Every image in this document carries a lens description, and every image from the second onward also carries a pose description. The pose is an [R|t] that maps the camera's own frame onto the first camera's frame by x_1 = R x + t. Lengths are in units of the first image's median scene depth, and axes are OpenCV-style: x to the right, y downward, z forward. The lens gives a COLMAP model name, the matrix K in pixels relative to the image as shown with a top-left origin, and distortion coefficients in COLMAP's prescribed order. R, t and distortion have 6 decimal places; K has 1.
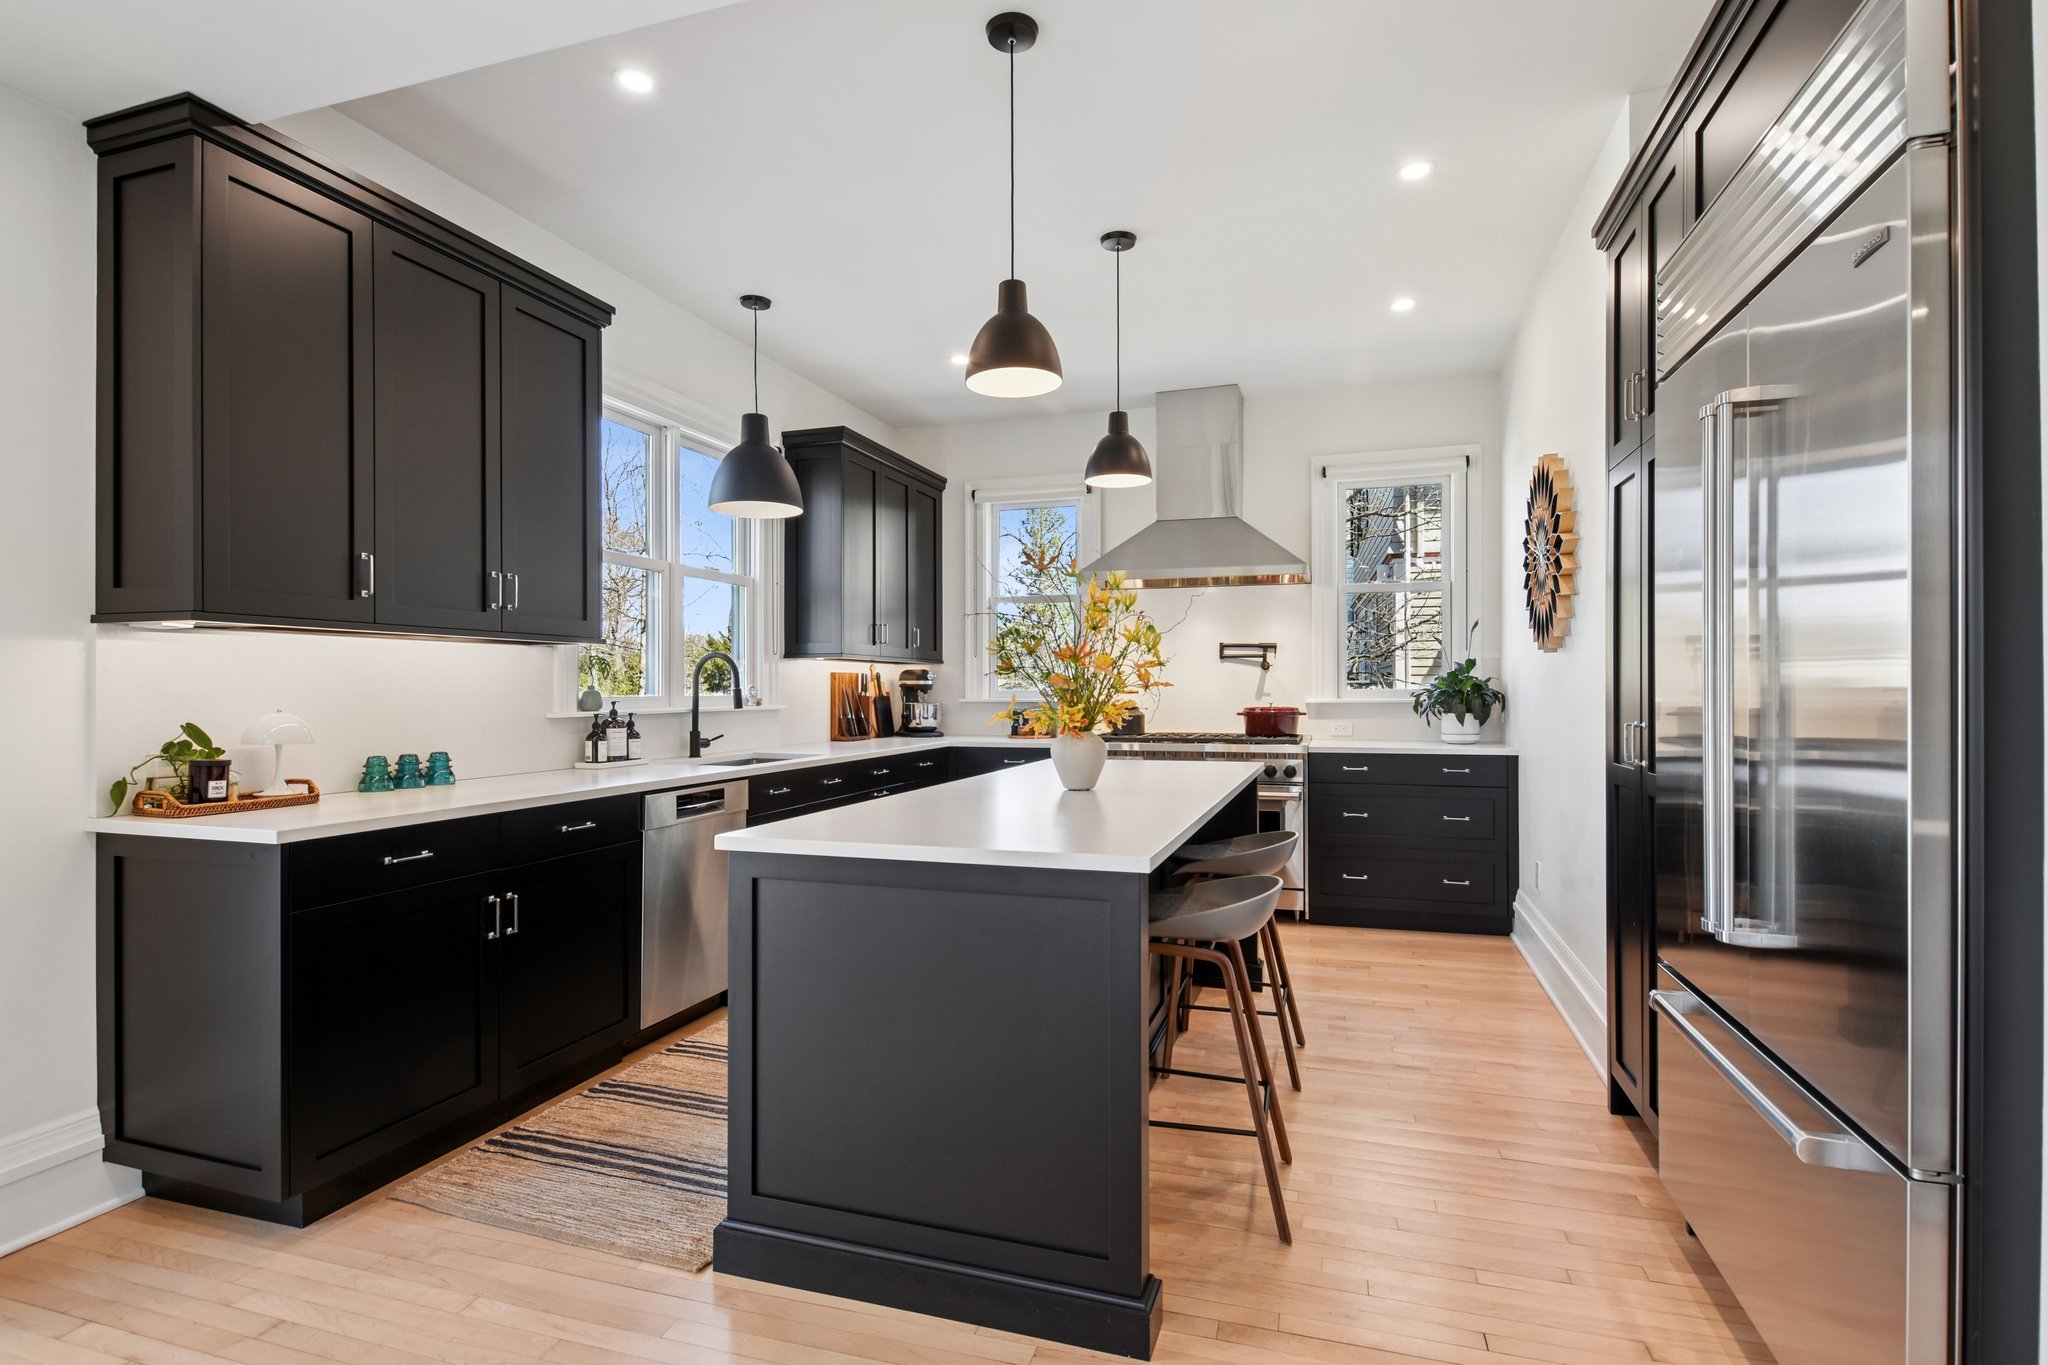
lens RADIAL K [[988.6, 0, 1022.4], [0, 988.6, 677.9], [0, 0, 1]] dist [-0.001830, -0.000023]
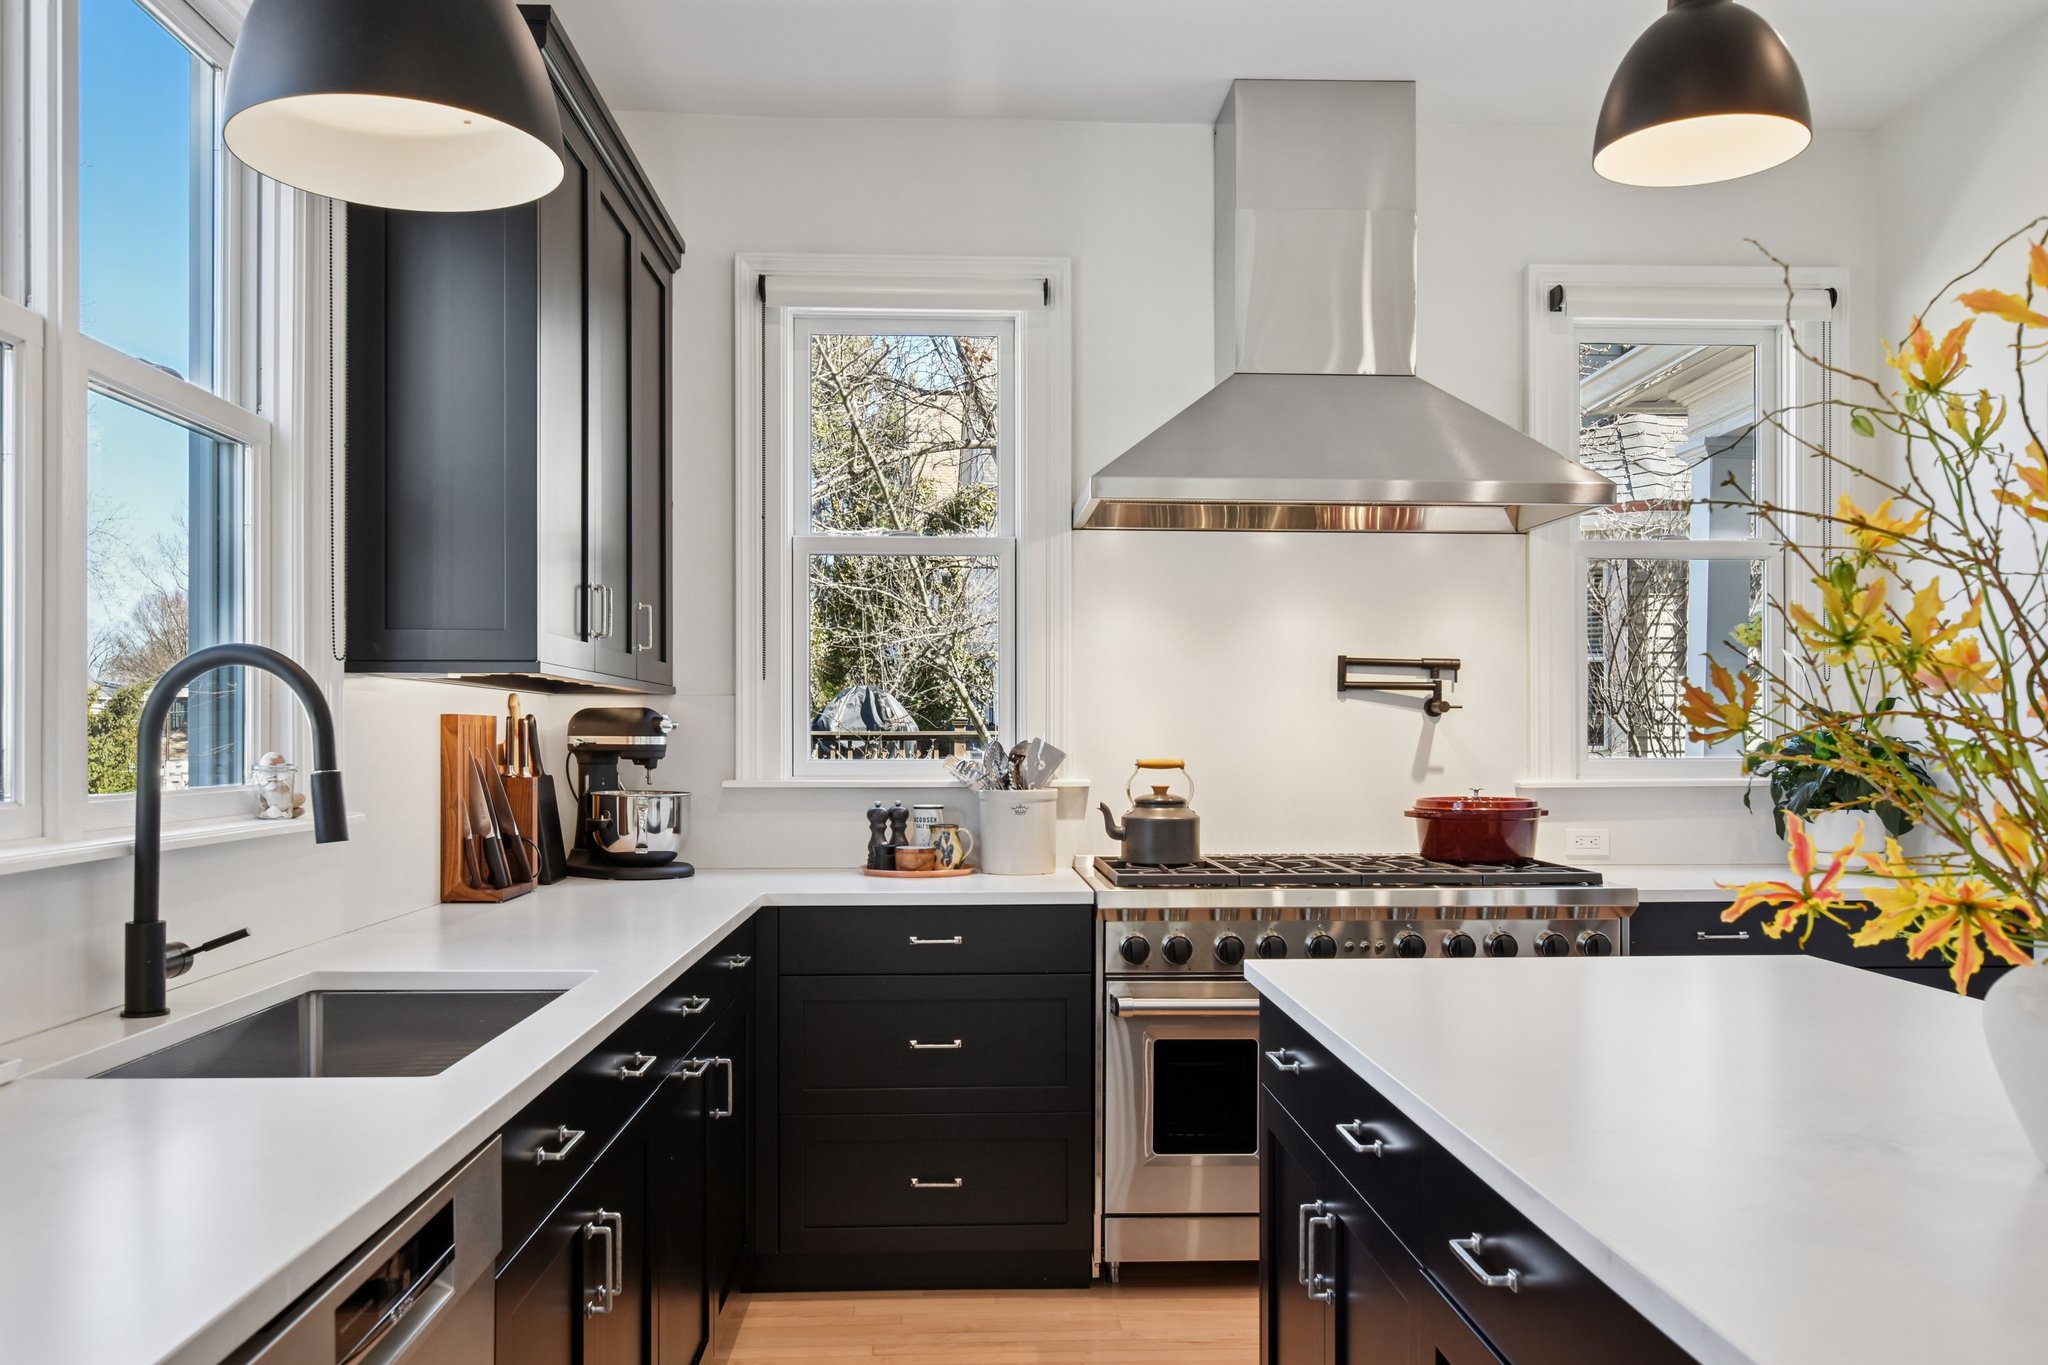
lens RADIAL K [[1582.6, 0, 1025.0], [0, 1582.6, 703.4], [0, 0, 1]] dist [0.011630, 0.003528]
pose [[0.935600, 0.010850, 0.352895, -0.195700], [-0.006178, 0.999878, -0.014364, -0.002206], [-0.353007, 0.011259, 0.935553, 0.372298]]
